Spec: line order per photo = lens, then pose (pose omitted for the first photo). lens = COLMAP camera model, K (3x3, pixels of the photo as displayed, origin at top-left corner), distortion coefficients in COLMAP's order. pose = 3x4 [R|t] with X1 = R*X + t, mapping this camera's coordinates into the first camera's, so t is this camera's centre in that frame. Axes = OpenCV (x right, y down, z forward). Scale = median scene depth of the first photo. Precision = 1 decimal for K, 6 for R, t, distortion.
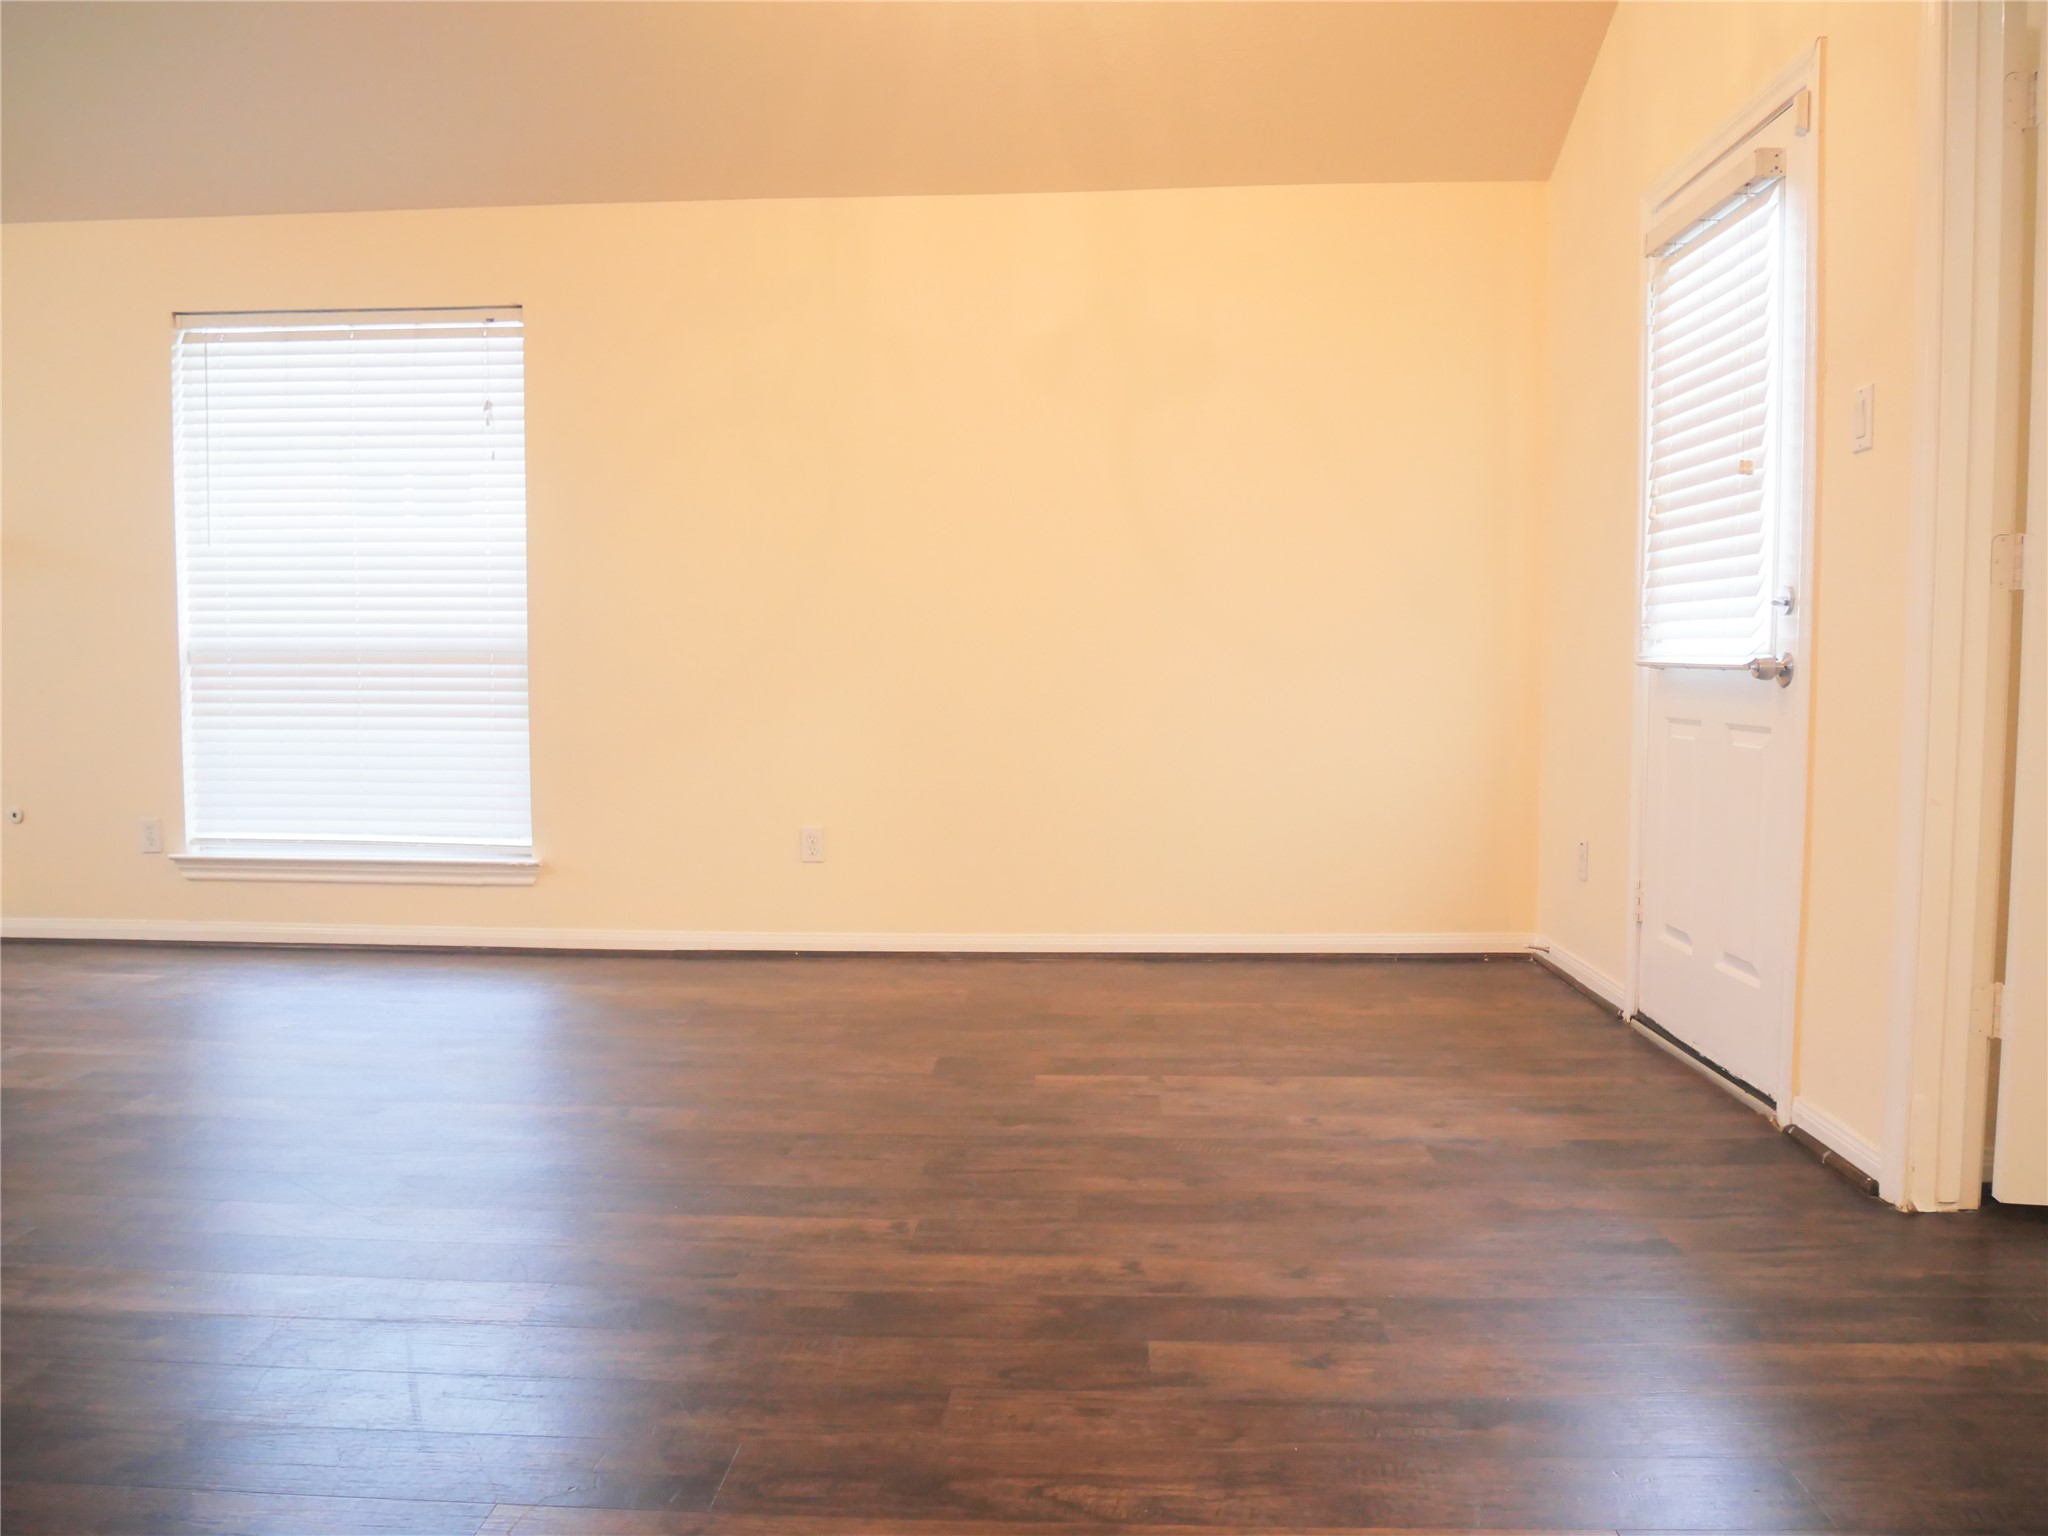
lens RADIAL K [[1500.6, 0, 1023.7], [0, 1500.6, 771.9], [0, 0, 1]] dist [-0.075970, 0.032671]
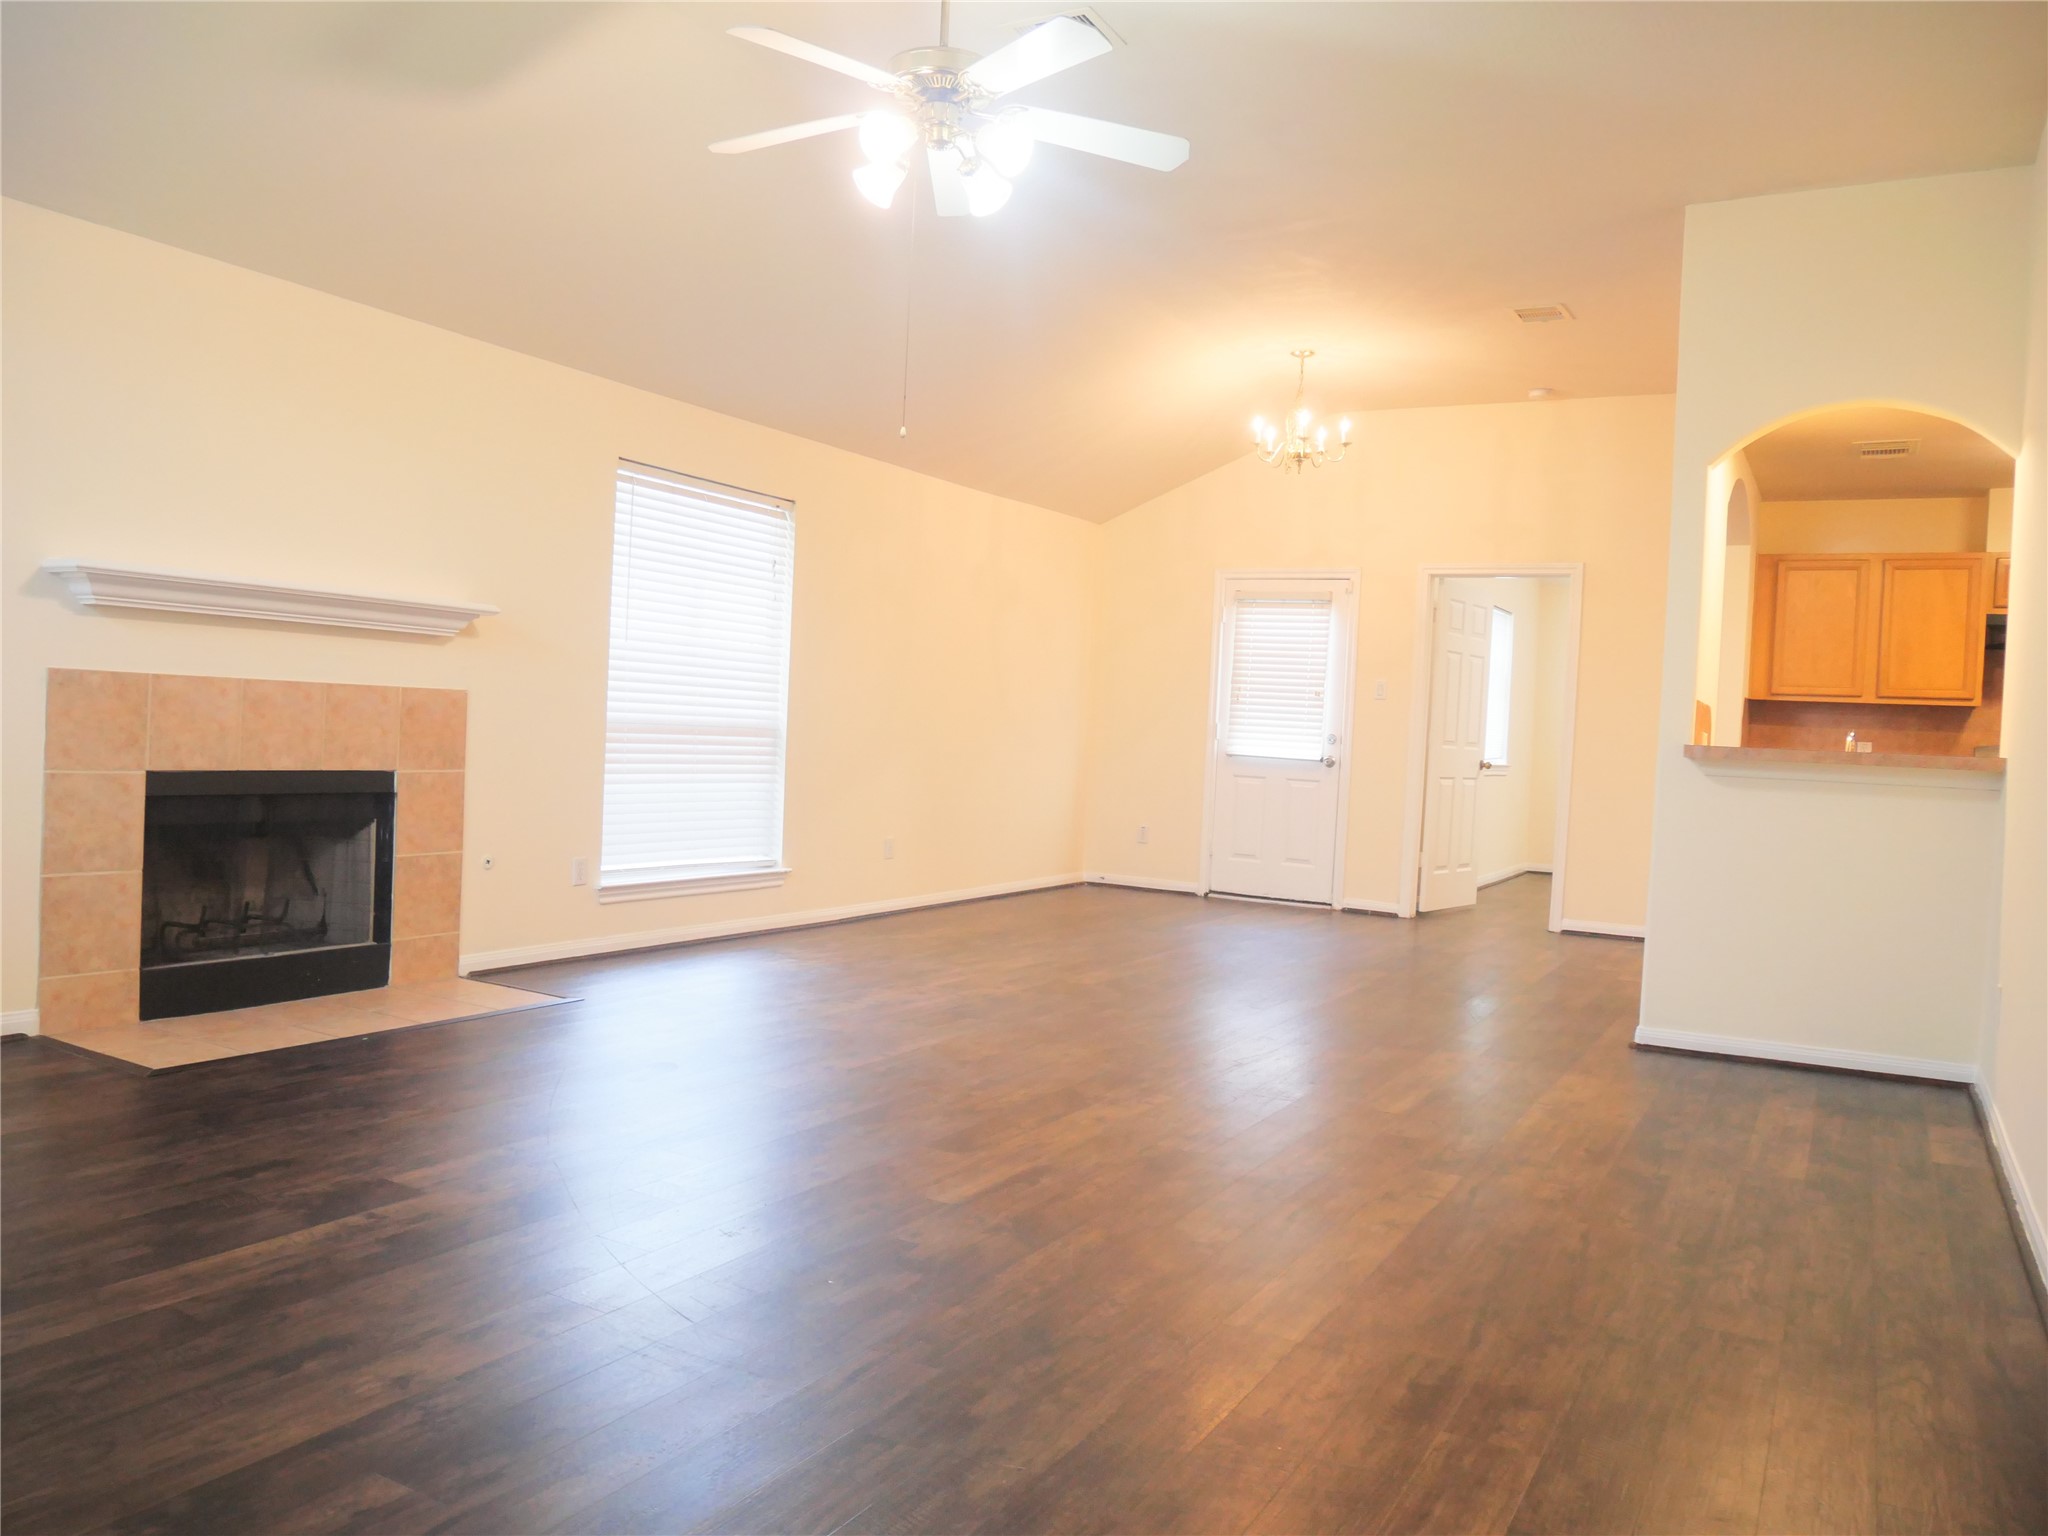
lens RADIAL K [[1500.6, 0, 1021.2], [0, 1500.6, 773.5], [0, 0, 1]] dist [-0.075970, 0.032671]
pose [[0.448945, -0.009560, 0.893508, -1.583475], [0.011908, 0.999918, 0.004715, -0.041137], [-0.893480, 0.008523, 0.449022, 0.107919]]
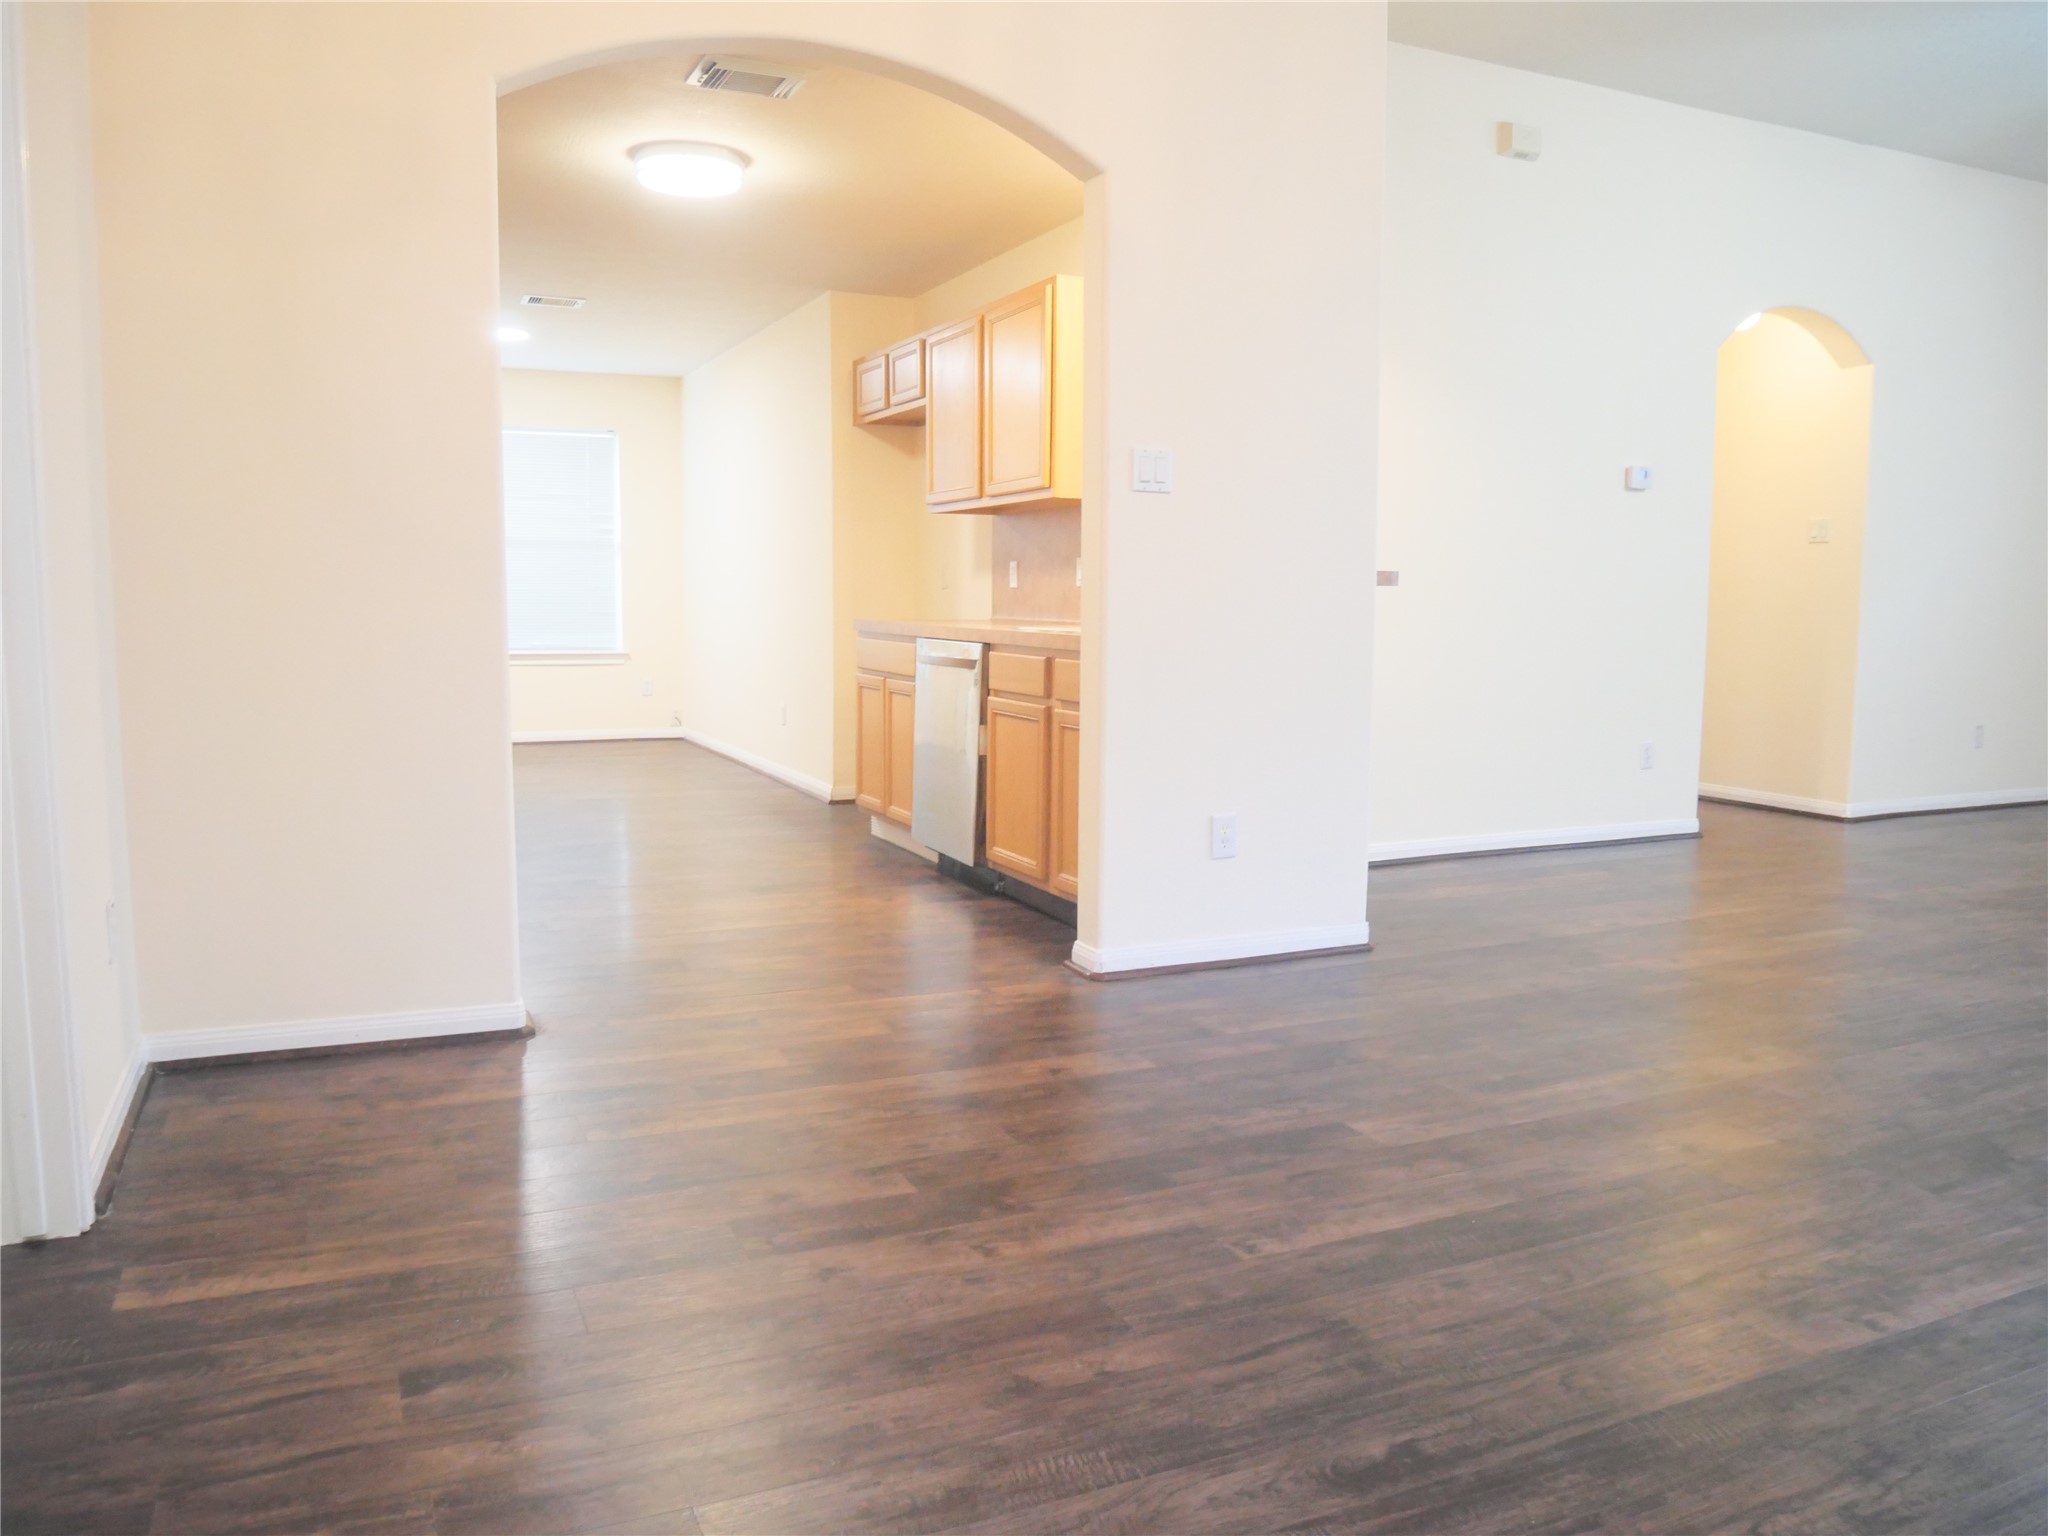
lens RADIAL K [[1500.6, 0, 1019.5], [0, 1500.6, 765.7], [0, 0, 1]] dist [-0.075970, 0.032671]
pose [[-0.886957, 0.045447, -0.459611, 0.242839], [-0.036940, 0.984978, 0.168683, -0.079801], [0.460373, 0.166593, -0.871954, 0.884064]]
